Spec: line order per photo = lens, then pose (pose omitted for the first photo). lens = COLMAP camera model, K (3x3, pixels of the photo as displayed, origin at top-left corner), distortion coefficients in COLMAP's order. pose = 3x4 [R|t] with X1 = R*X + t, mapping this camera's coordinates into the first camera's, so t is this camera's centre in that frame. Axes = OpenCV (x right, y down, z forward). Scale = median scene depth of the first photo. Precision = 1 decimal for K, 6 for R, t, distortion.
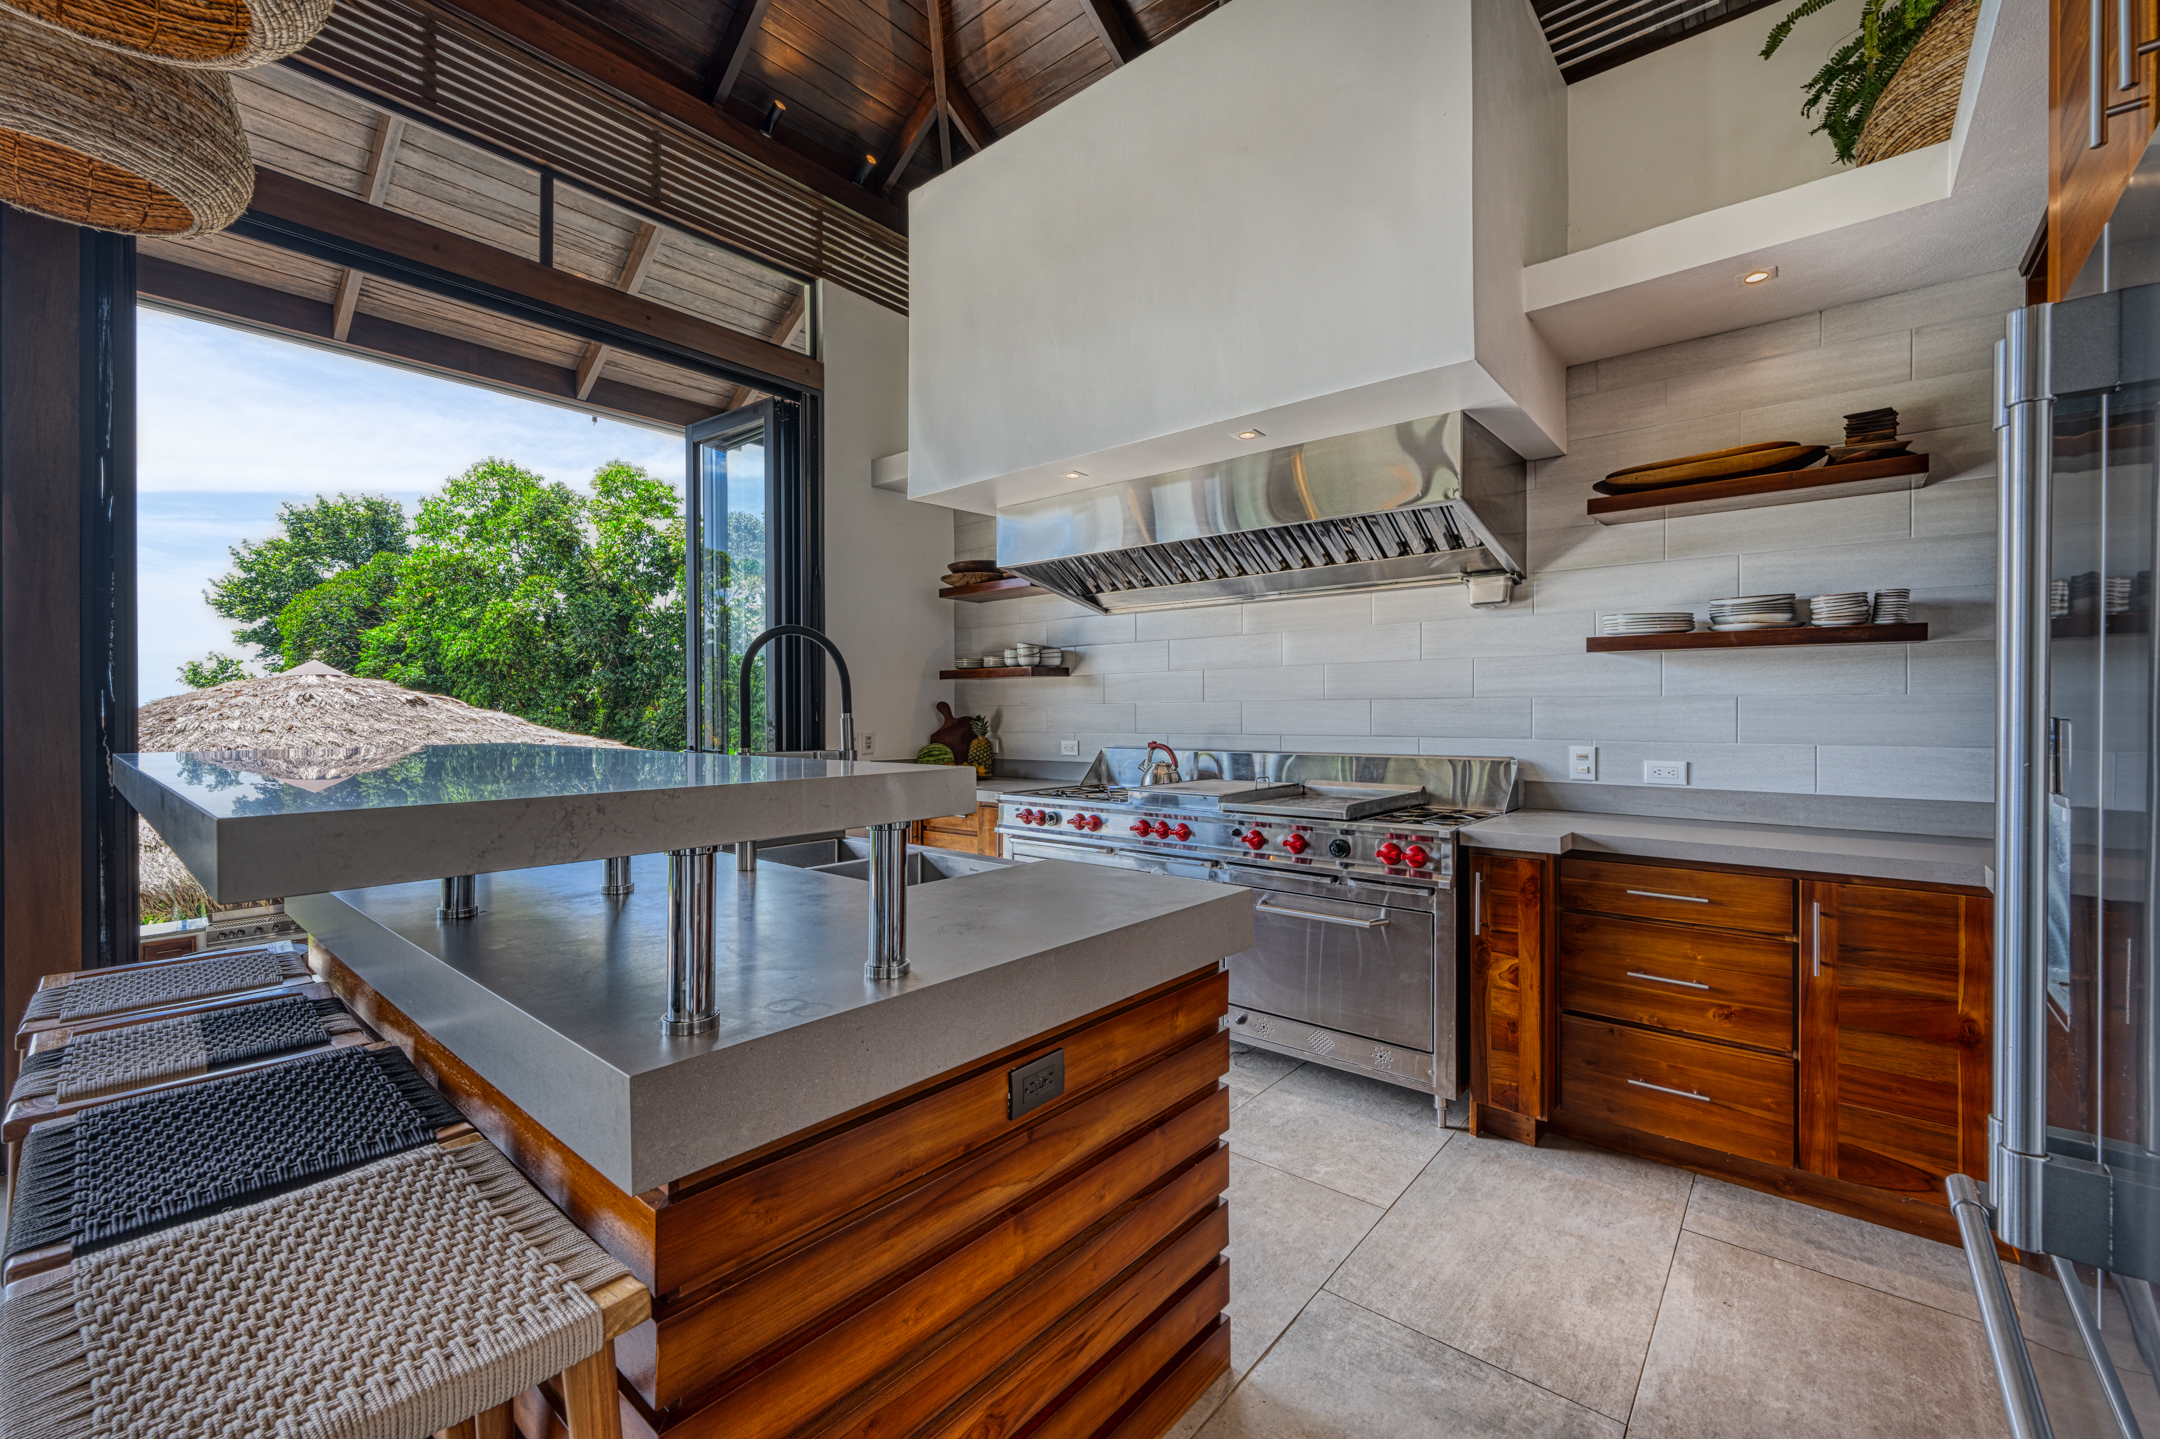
lens RADIAL K [[876.0, 0, 1071.6], [0, 876.0, 721.6], [0, 0, 1]] dist [-0.001242, 0.000147]
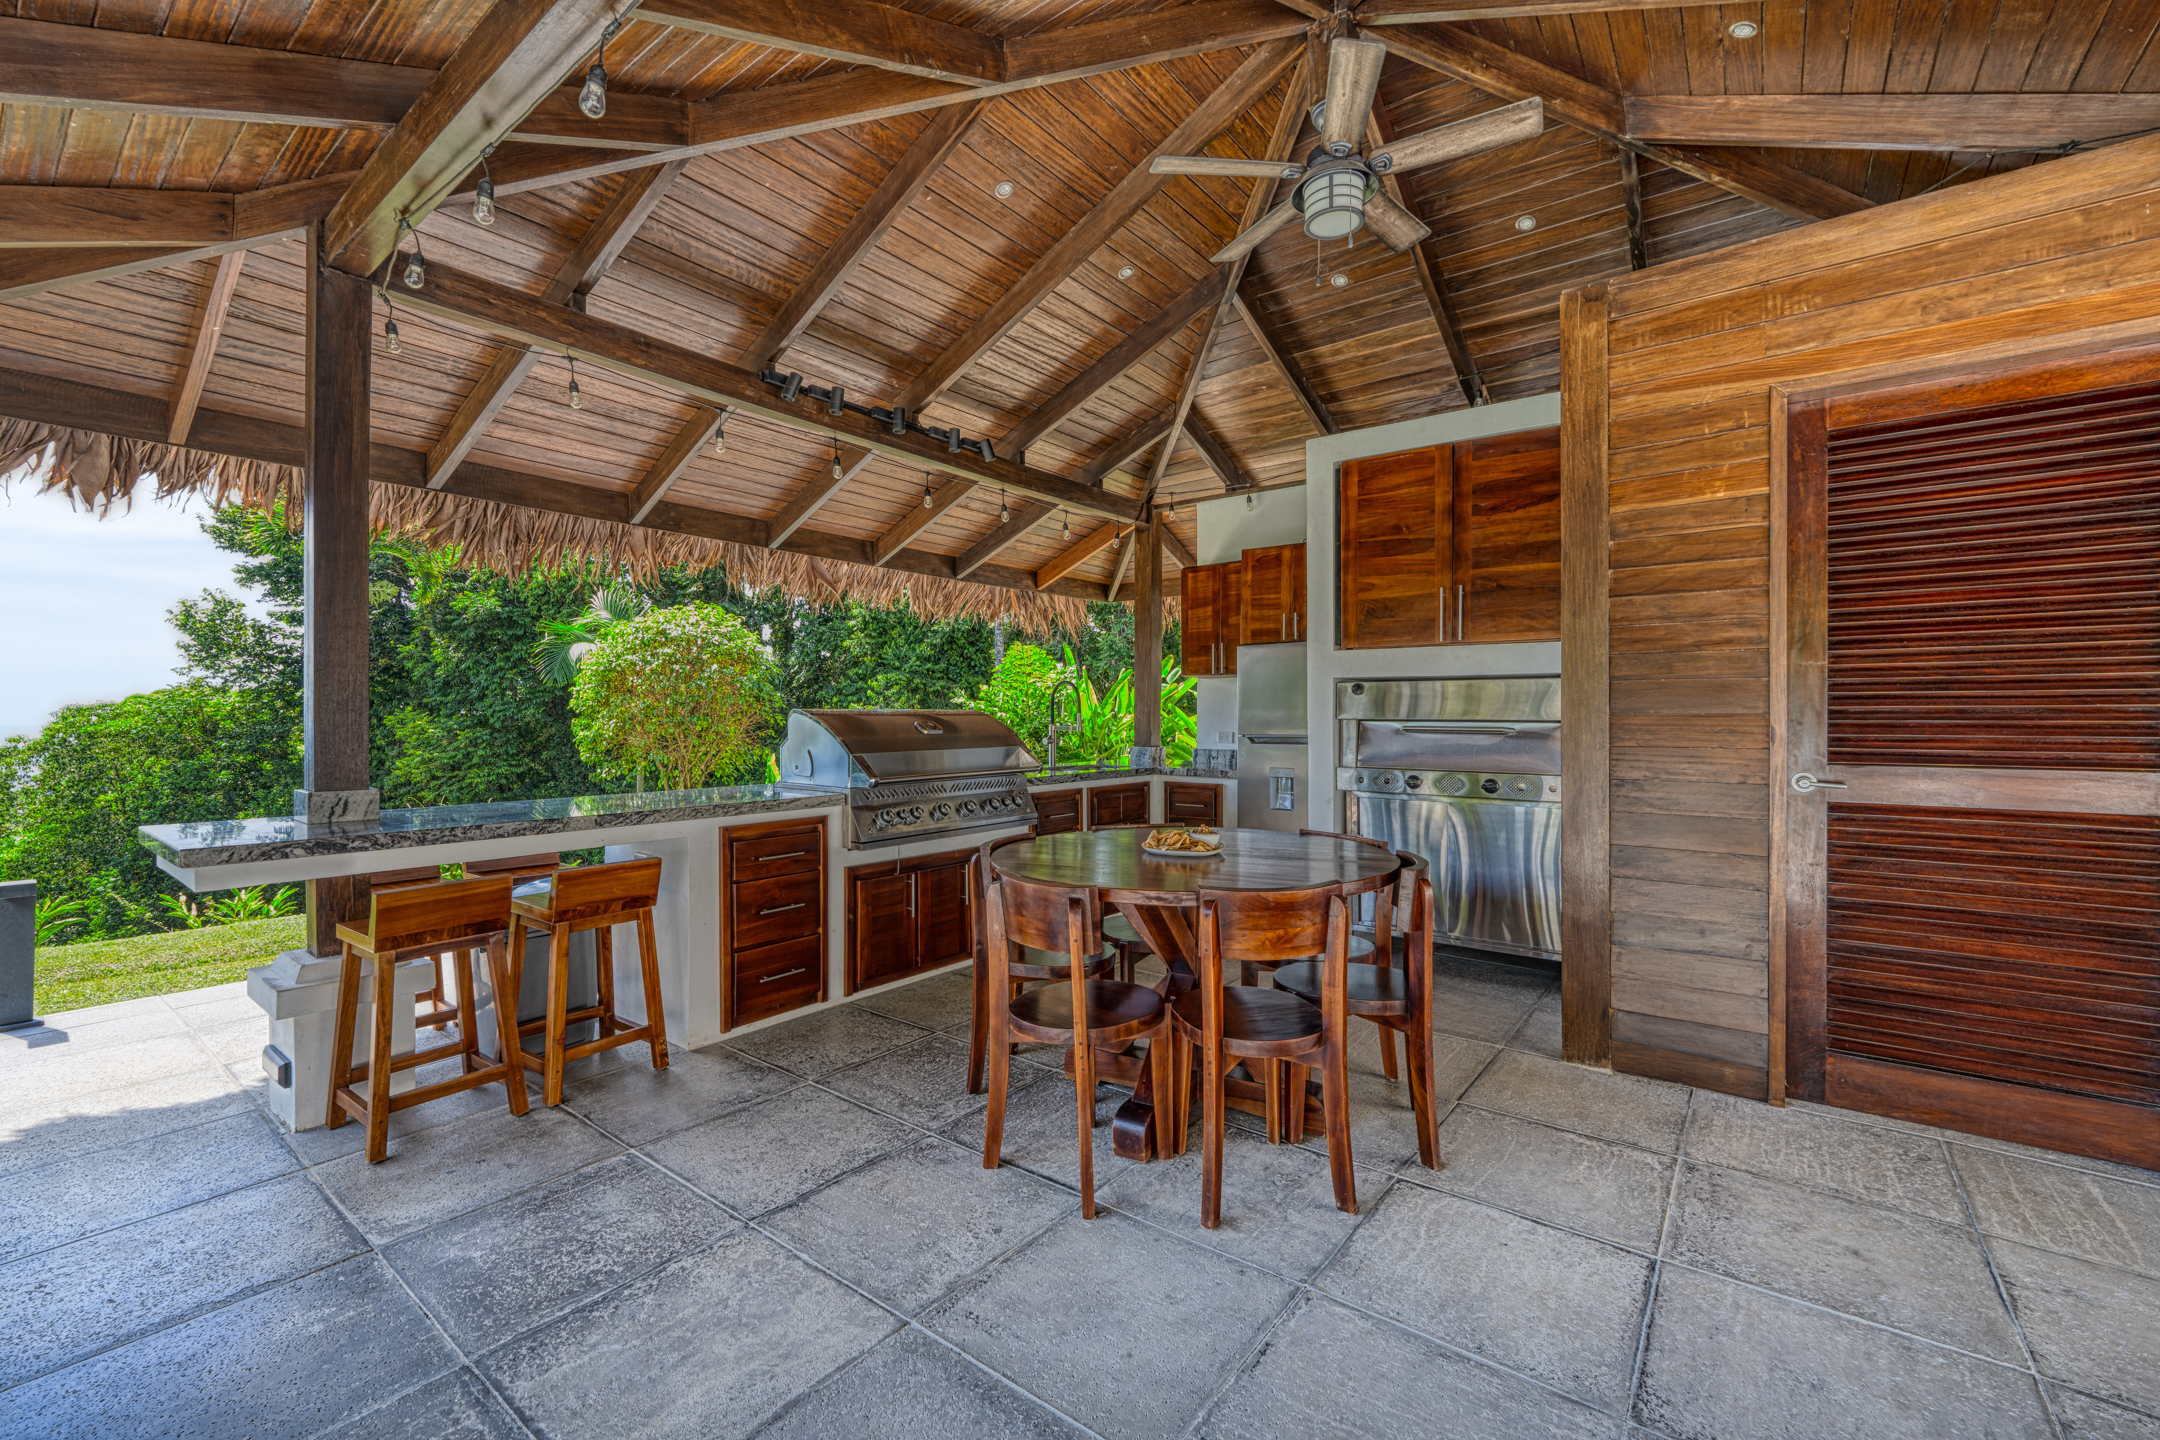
lens RADIAL K [[876.0, 0, 1094.5], [0, 876.0, 720.3], [0, 0, 1]] dist [-0.001242, 0.000147]
pose [[0.998226, -0.002856, 0.059462, -3.547049], [0.003018, 0.999992, -0.002625, 0.746783], [-0.059454, 0.002800, 0.998227, 2.462158]]
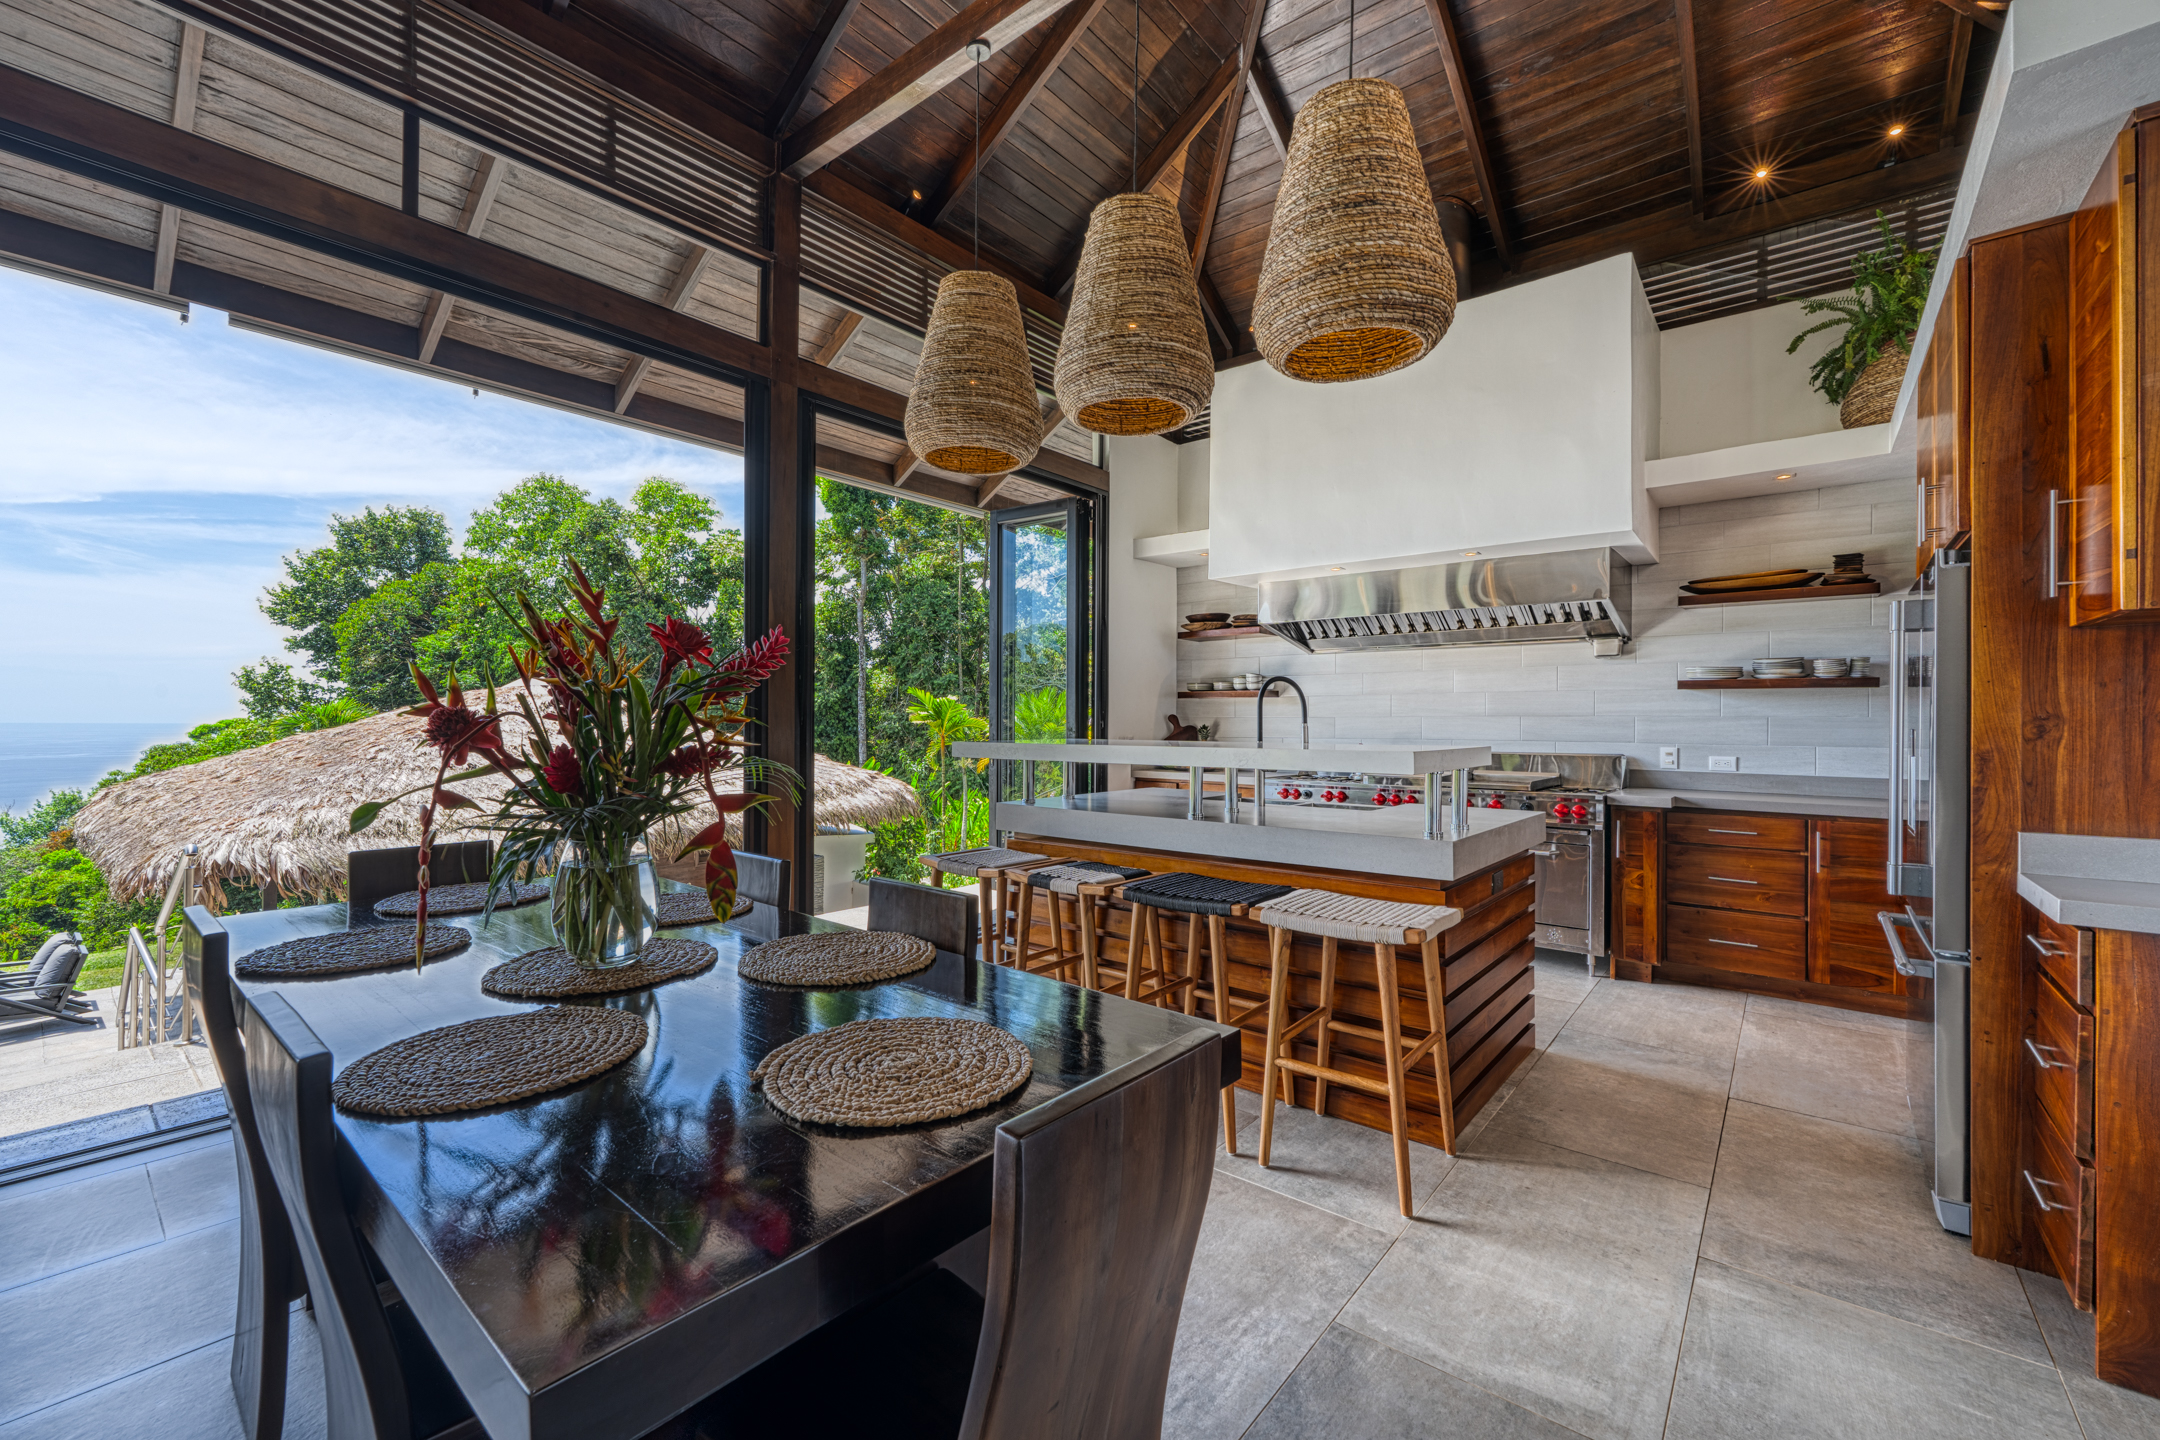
lens RADIAL K [[876.0, 0, 1079.6], [0, 876.0, 723.6], [0, 0, 1]] dist [-0.001242, 0.000147]
pose [[0.999899, 0.007867, 0.011804, -0.508811], [-0.007751, 0.999921, -0.009879, 0.009240], [-0.011881, 0.009786, 0.999882, -0.577675]]
